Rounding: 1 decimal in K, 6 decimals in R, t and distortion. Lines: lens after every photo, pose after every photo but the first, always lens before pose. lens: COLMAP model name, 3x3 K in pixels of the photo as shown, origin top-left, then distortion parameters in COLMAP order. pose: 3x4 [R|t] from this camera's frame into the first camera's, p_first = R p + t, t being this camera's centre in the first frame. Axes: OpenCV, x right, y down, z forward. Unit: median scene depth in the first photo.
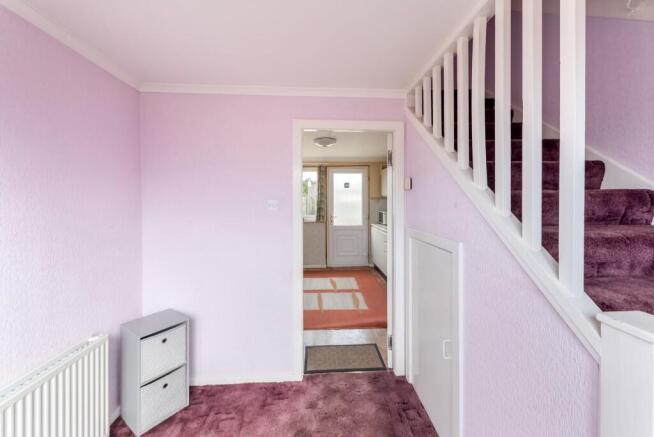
lens RADIAL K [[258.7, 0, 332.7], [0, 258.7, 201.8], [0, 0, 1]] dist [-0.000282, -0.000150]
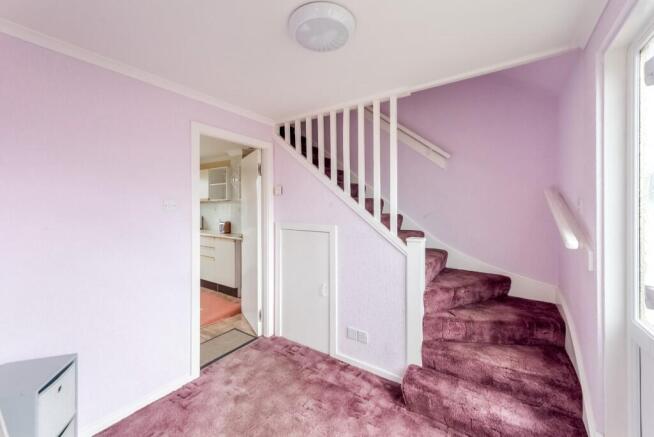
lens RADIAL K [[259.0, 0, 326.5], [0, 259.0, 207.5], [0, 0, 1]] dist [0.001234, 0.000201]
pose [[0.619290, -0.001295, 0.785161, -0.609406], [0.003782, 0.999992, -0.001333, 0.020914], [-0.785153, 0.003795, 0.619290, -0.040148]]
